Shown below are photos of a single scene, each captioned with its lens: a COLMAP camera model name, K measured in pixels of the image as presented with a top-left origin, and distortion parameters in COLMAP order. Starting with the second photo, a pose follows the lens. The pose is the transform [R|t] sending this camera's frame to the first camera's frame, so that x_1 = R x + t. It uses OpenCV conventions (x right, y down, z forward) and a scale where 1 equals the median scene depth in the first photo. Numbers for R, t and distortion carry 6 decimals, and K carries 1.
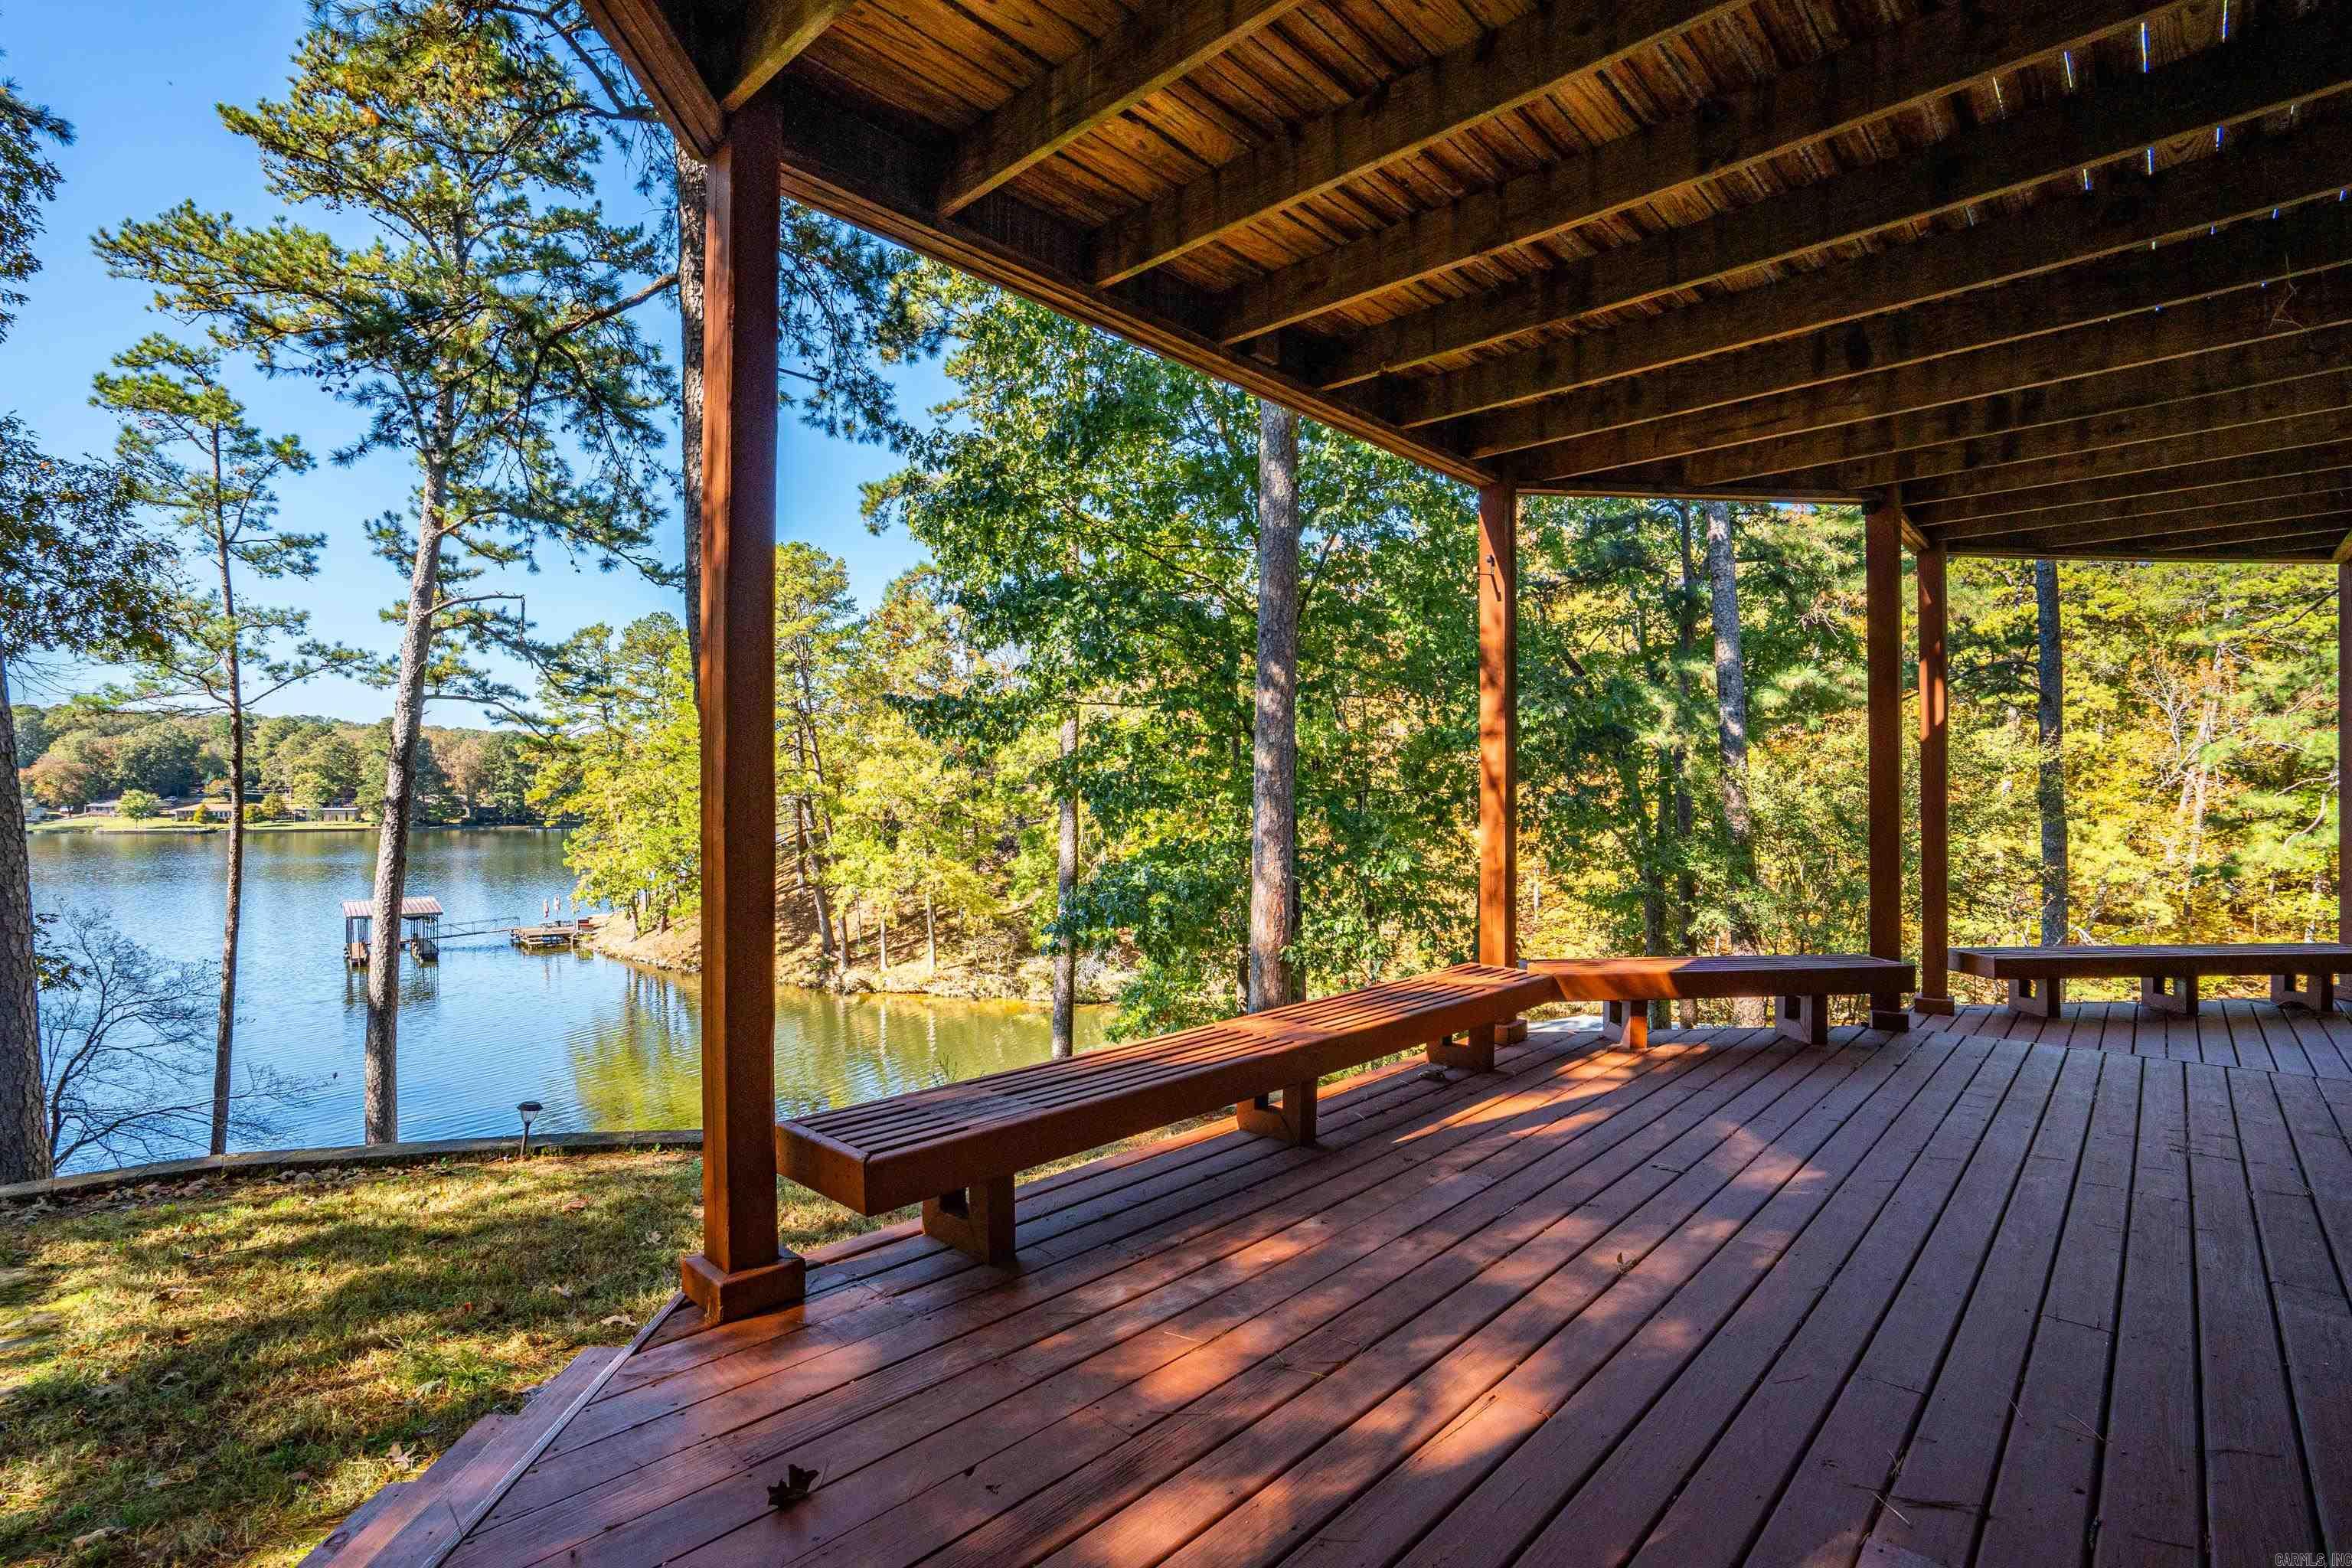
lens RADIAL K [[1096.9, 0, 1177.0], [0, 1096.9, 790.0], [0, 0, 1]] dist [-0.057699, 0.018381]
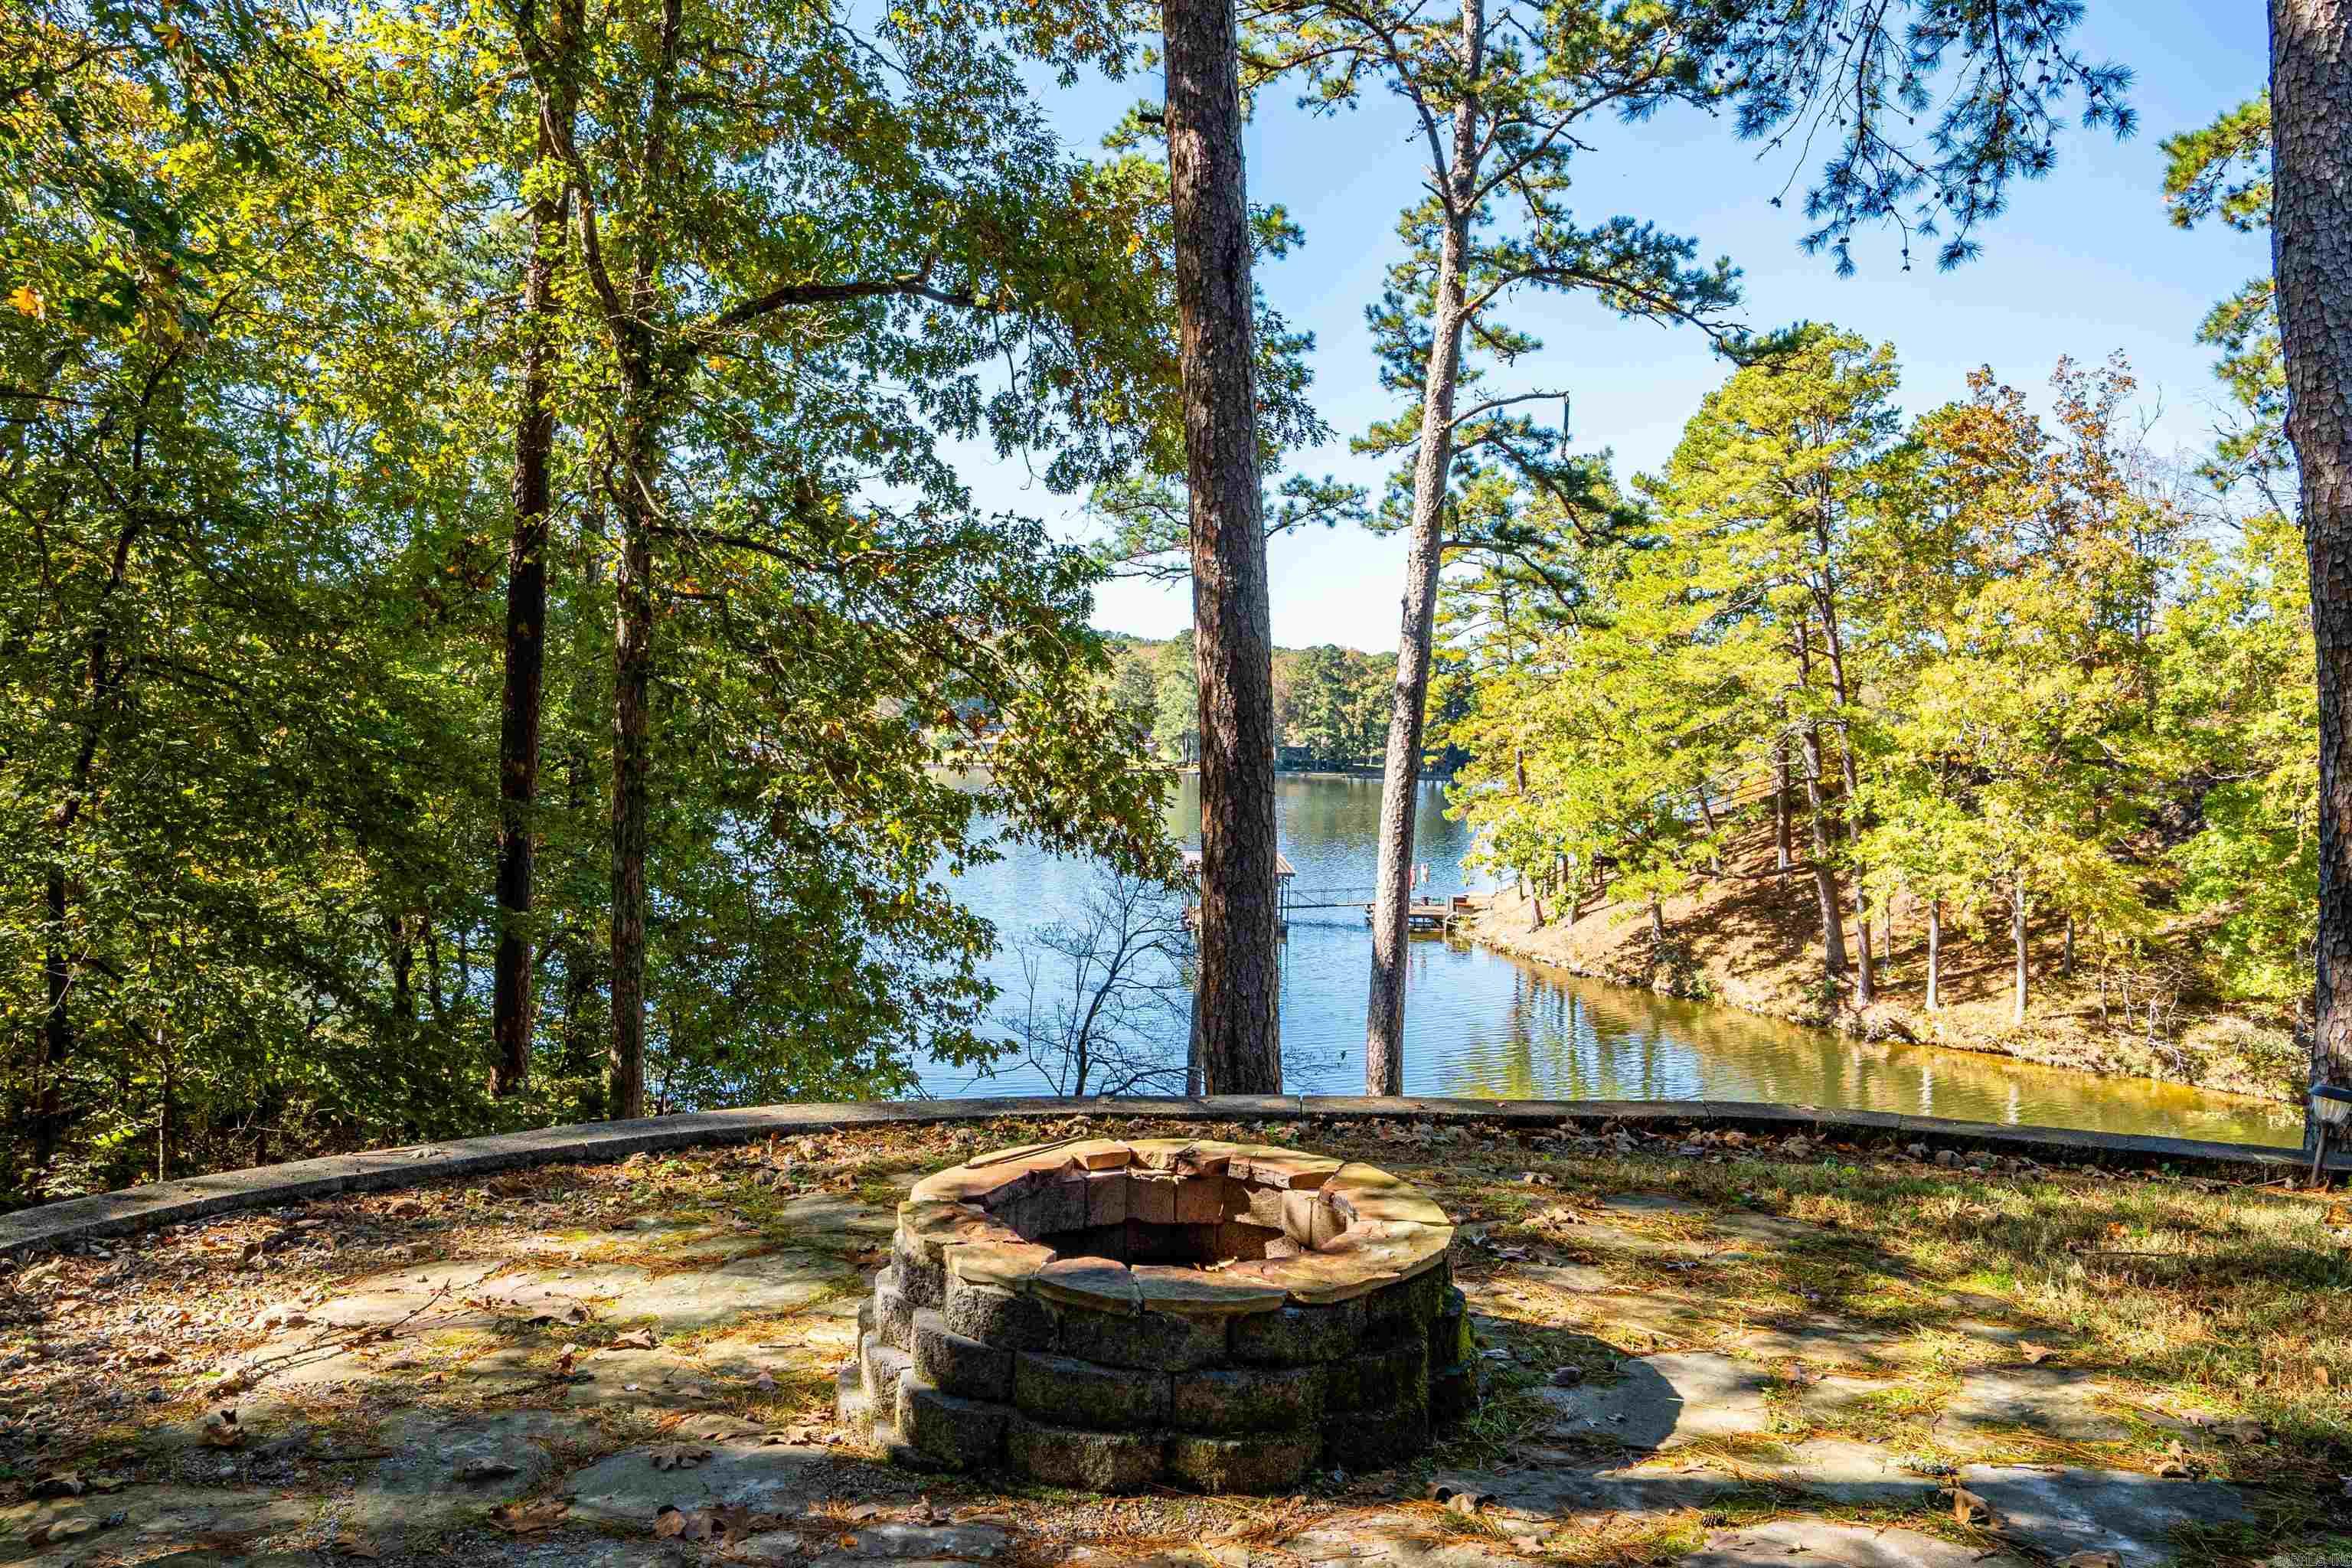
lens RADIAL K [[1680.7, 0, 1179.1], [0, 1680.7, 789.9], [0, 0, 1]] dist [-0.069246, 0.002688]
pose [[0.804854, 0.039347, -0.592167, -0.069048], [-0.019996, 0.999031, 0.039203, 0.014131], [0.593136, -0.019712, 0.804861, -0.001702]]
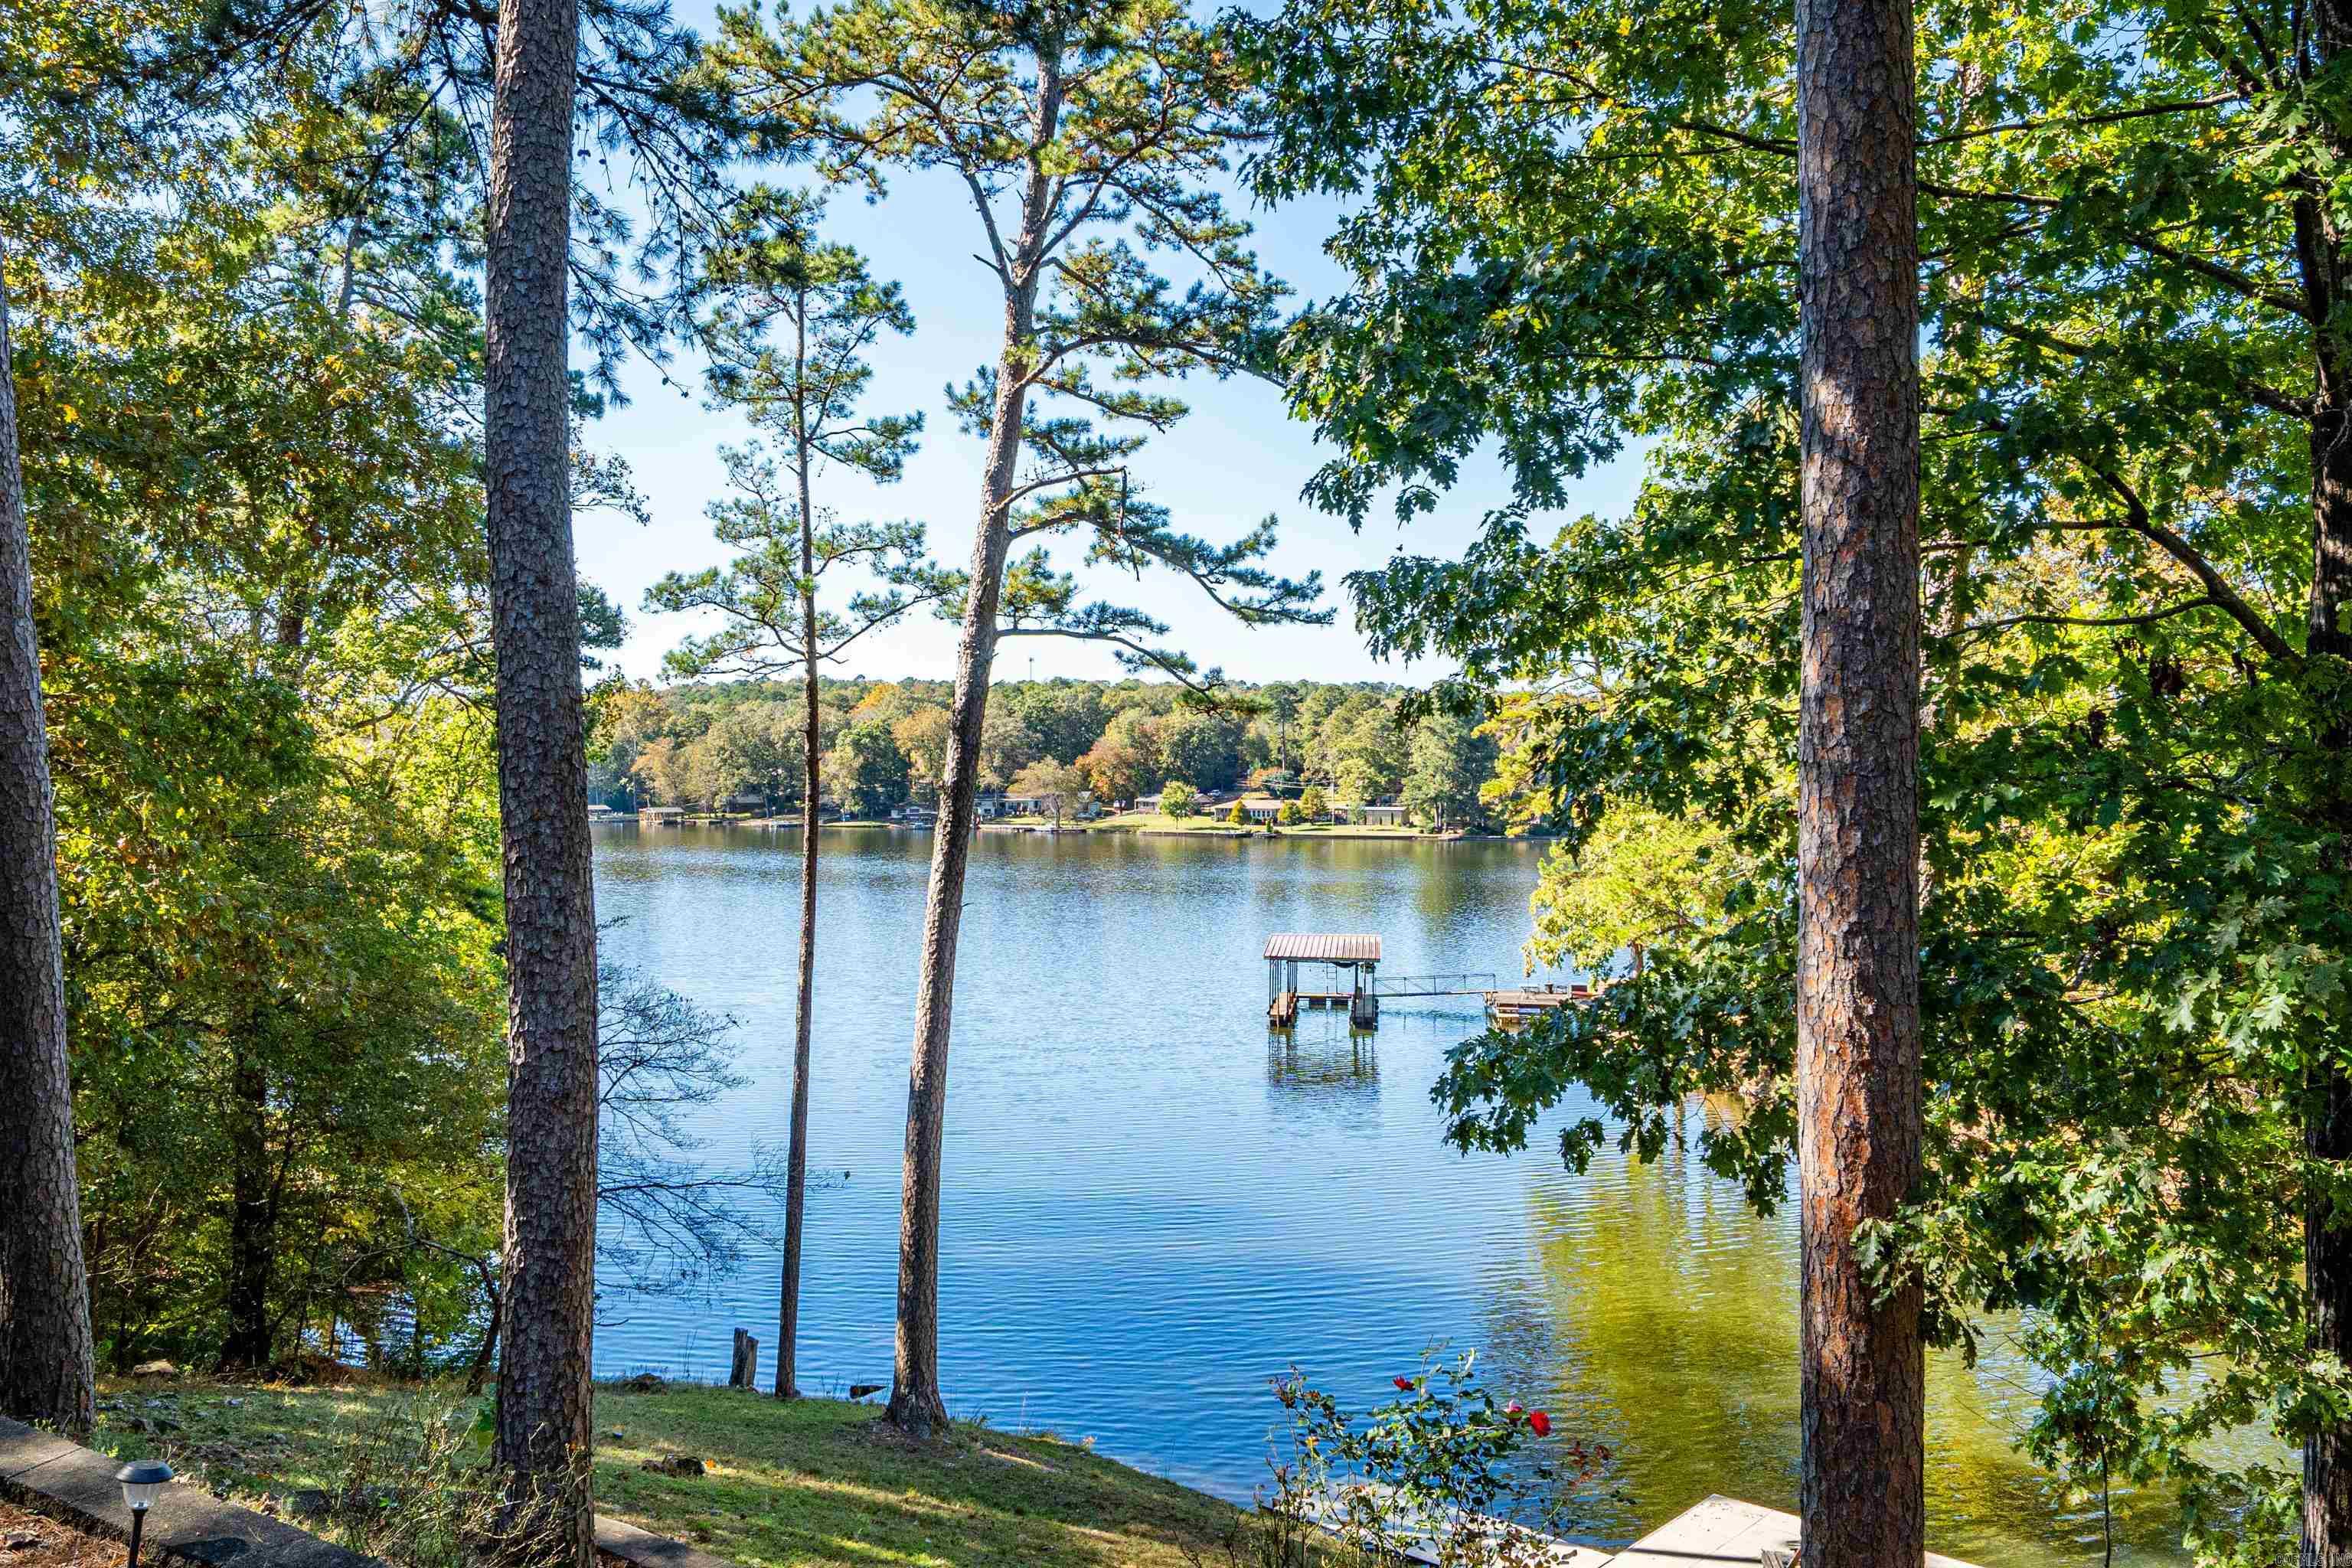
lens RADIAL K [[1839.5, 0, 1176.0], [0, 1839.5, 784.0], [0, 0, 1]] dist [-0.058297, -0.000419]
pose [[0.703362, 0.003700, -0.710822, 0.077075], [-0.004241, 0.999990, 0.001008, 0.002512], [0.710819, 0.002305, 0.703371, 0.103573]]
